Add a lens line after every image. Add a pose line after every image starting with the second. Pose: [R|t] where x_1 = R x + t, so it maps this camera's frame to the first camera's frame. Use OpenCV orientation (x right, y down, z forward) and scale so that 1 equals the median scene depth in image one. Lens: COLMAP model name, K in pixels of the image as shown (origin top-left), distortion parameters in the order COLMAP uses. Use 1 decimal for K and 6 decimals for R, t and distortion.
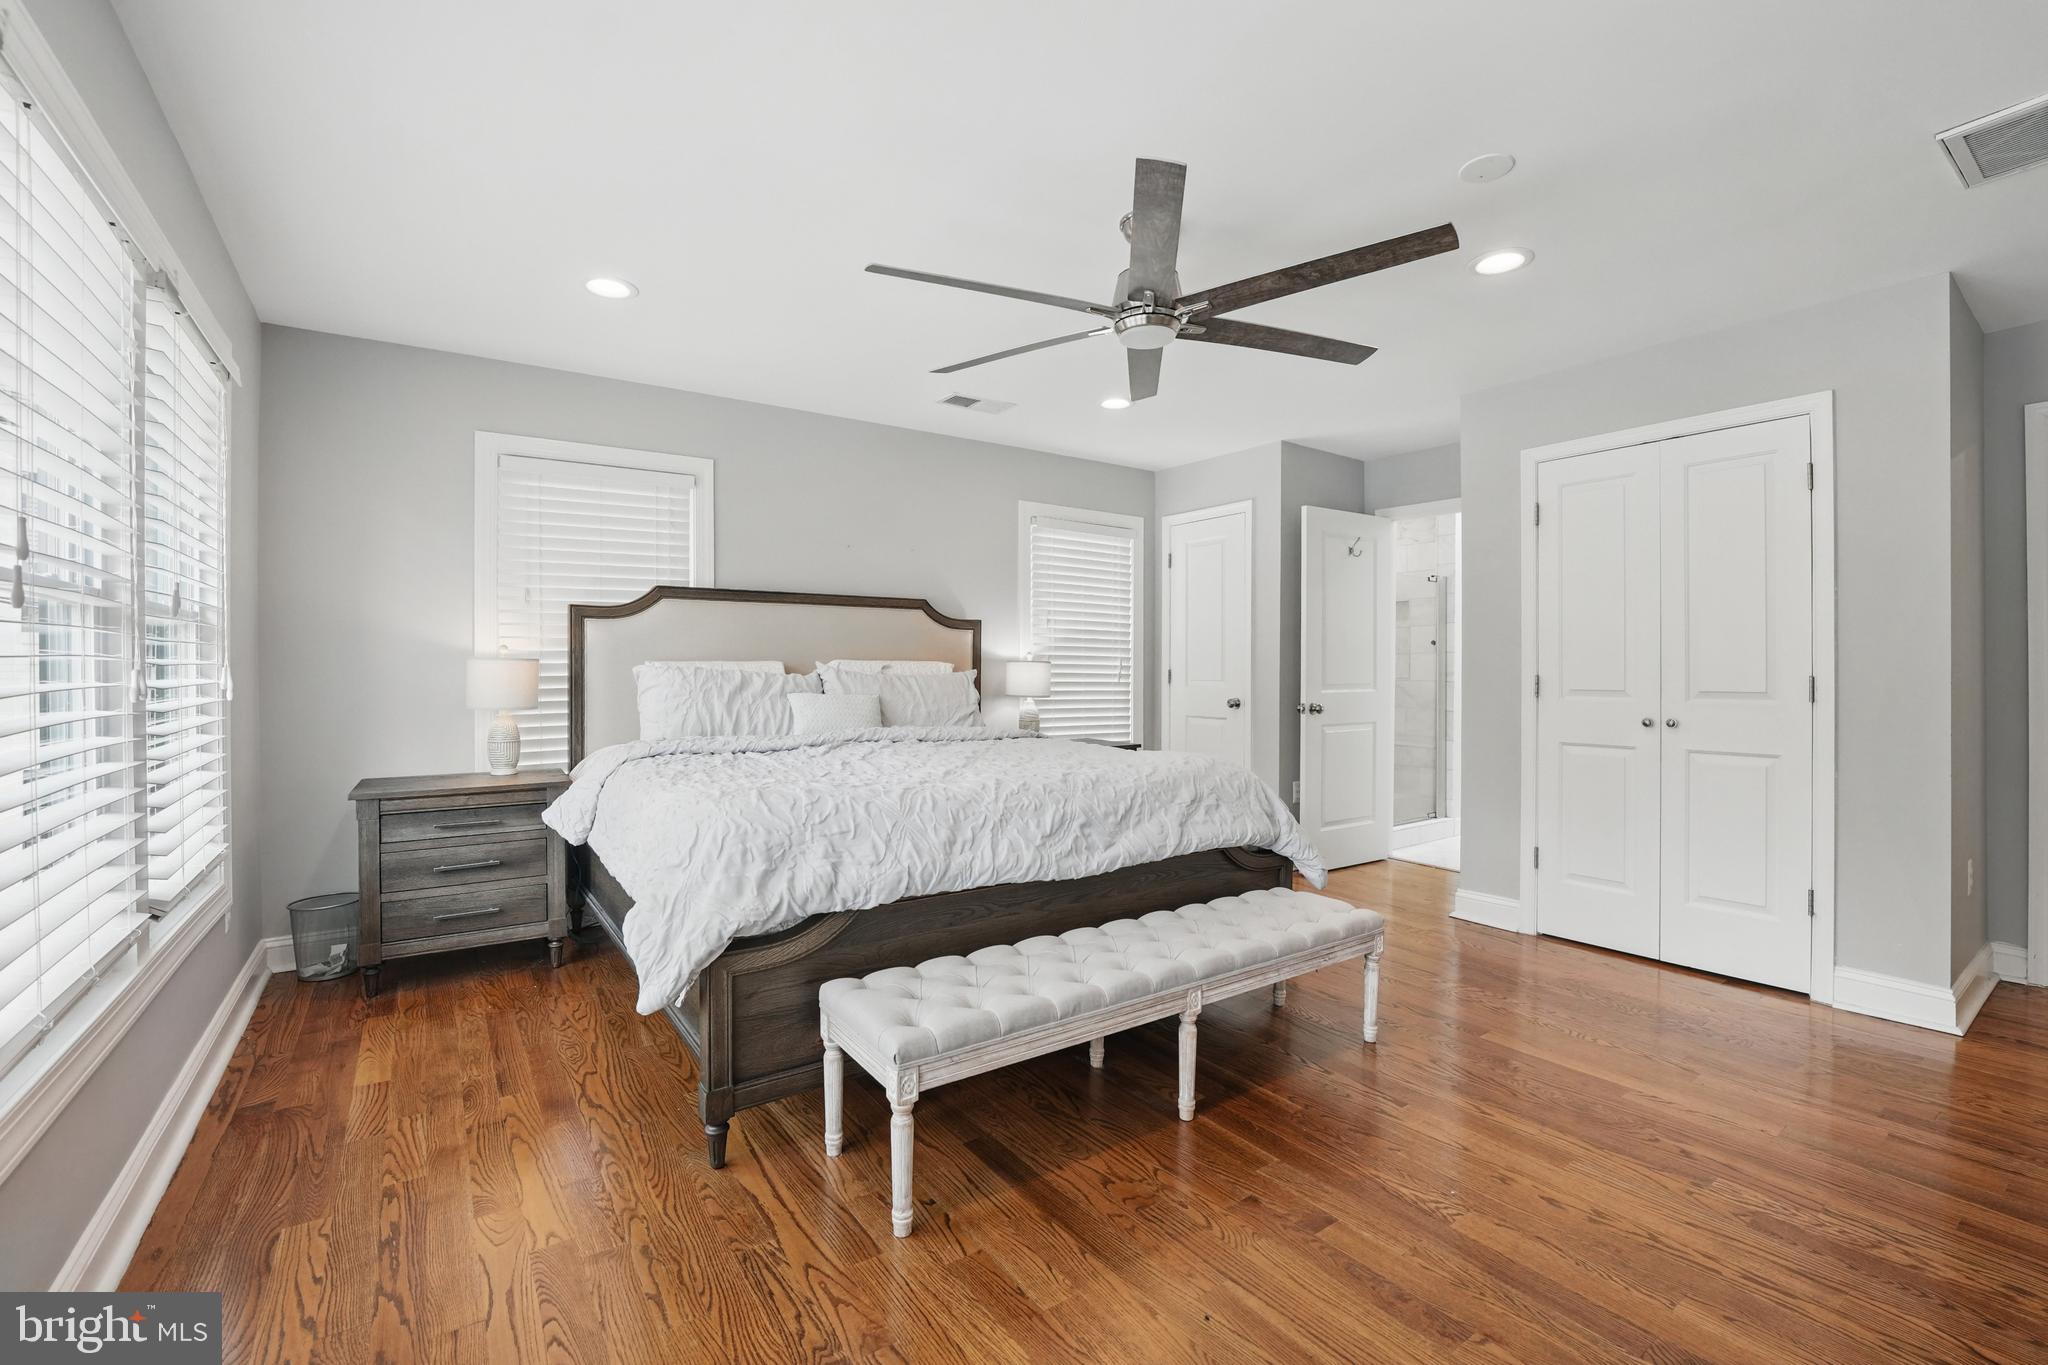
lens RADIAL K [[852.8, 0, 1027.3], [0, 852.8, 680.9], [0, 0, 1]] dist [-0.030111, 0.003886]
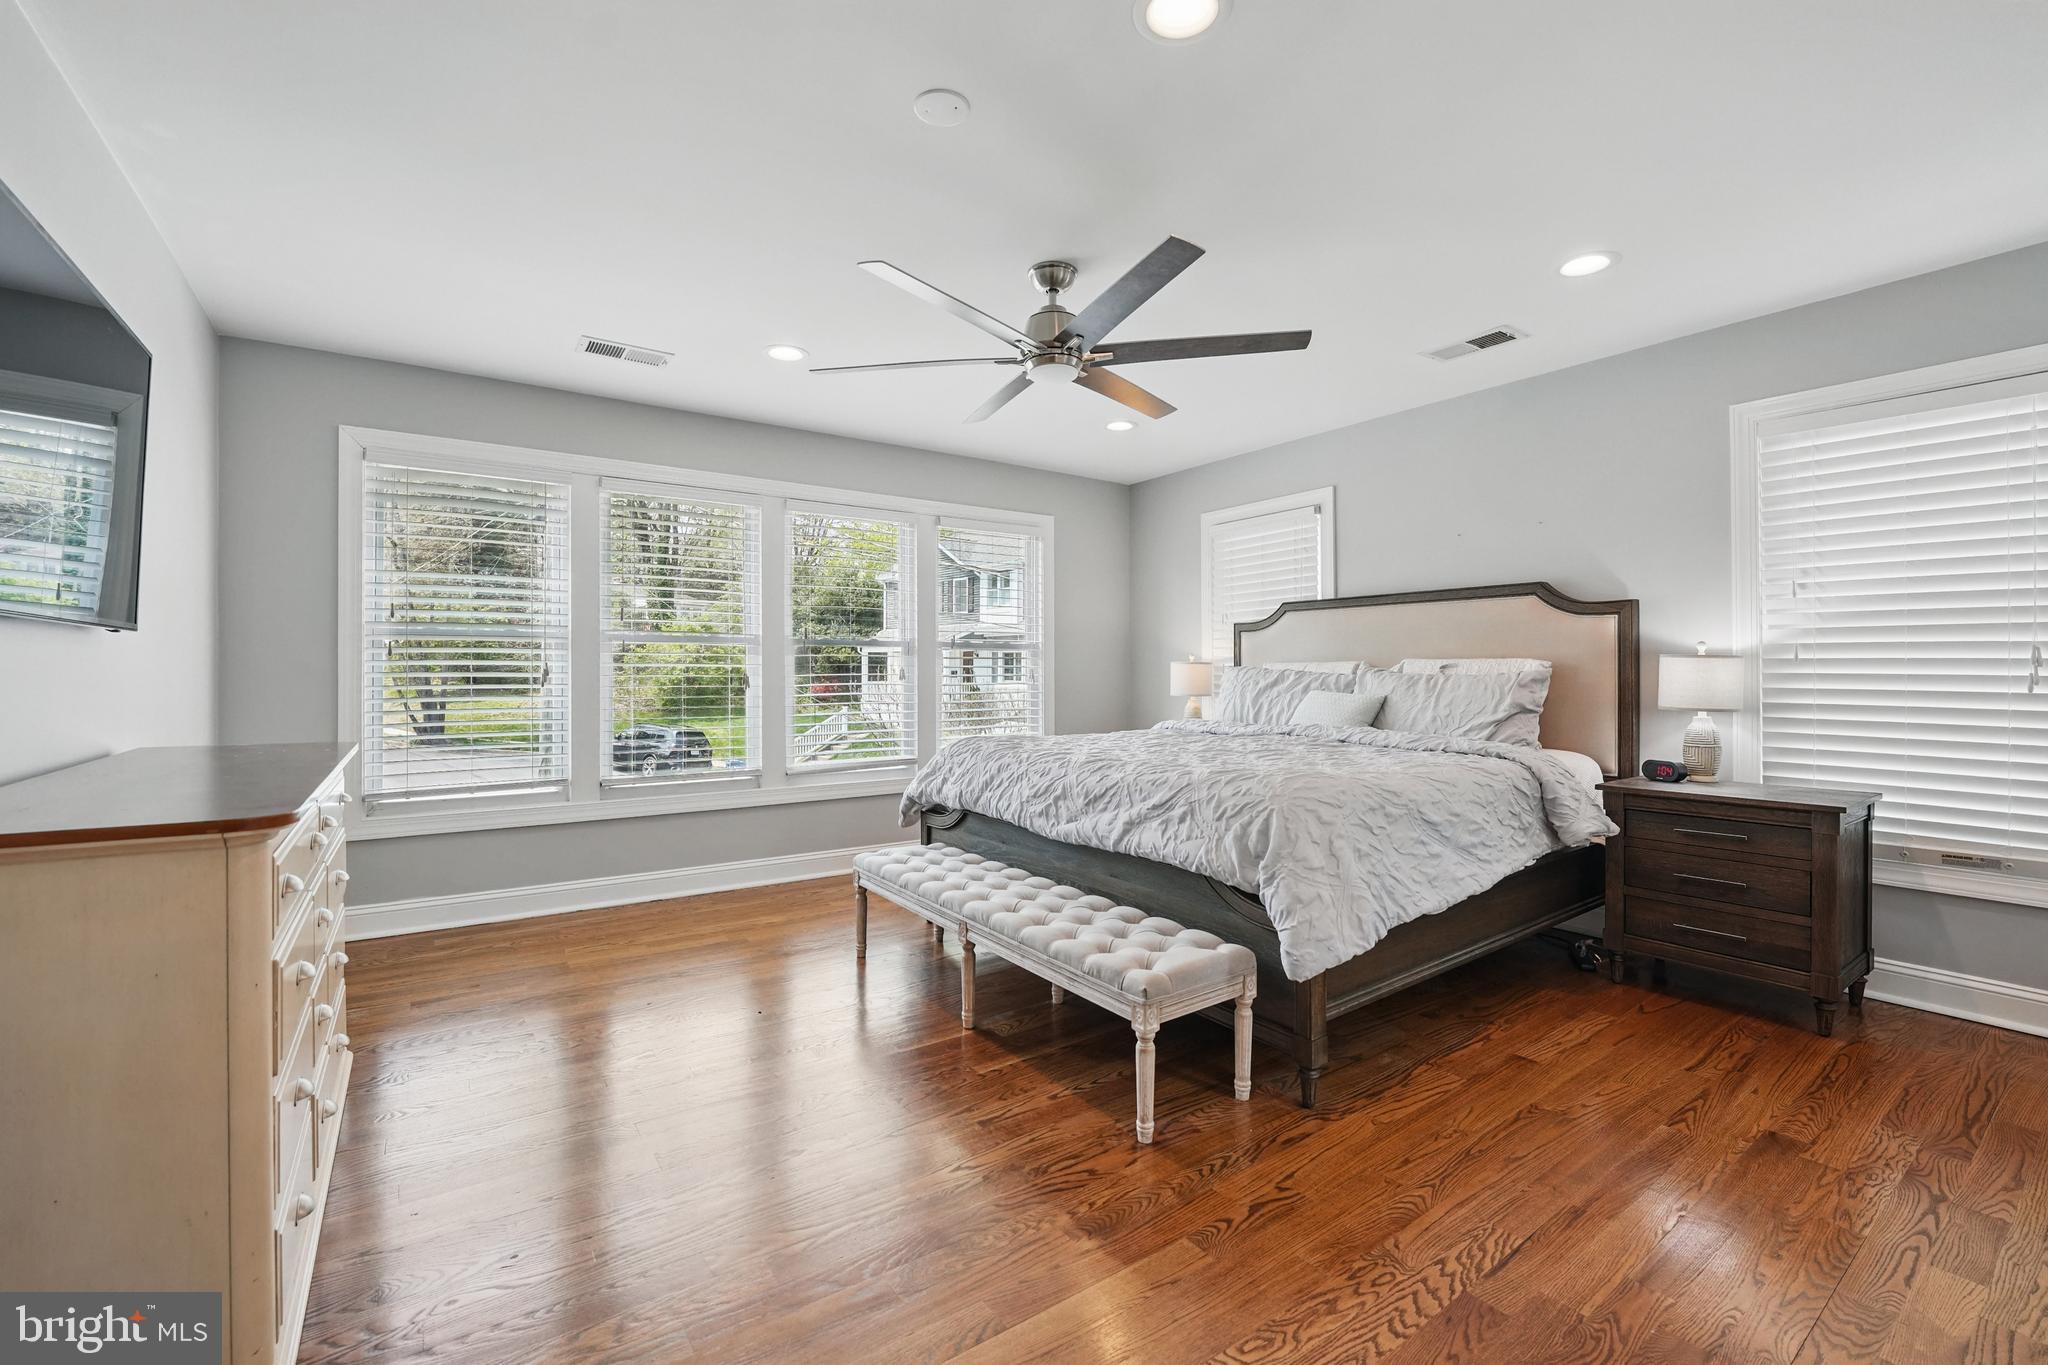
lens RADIAL K [[852.8, 0, 1027.3], [0, 852.8, 680.9], [0, 0, 1]] dist [-0.030111, 0.003886]
pose [[0.013246, 0.006127, -0.999893, 0.812359], [-0.016829, 0.999841, 0.005904, 0.001639], [0.999771, 0.016749, 0.013347, 0.614068]]
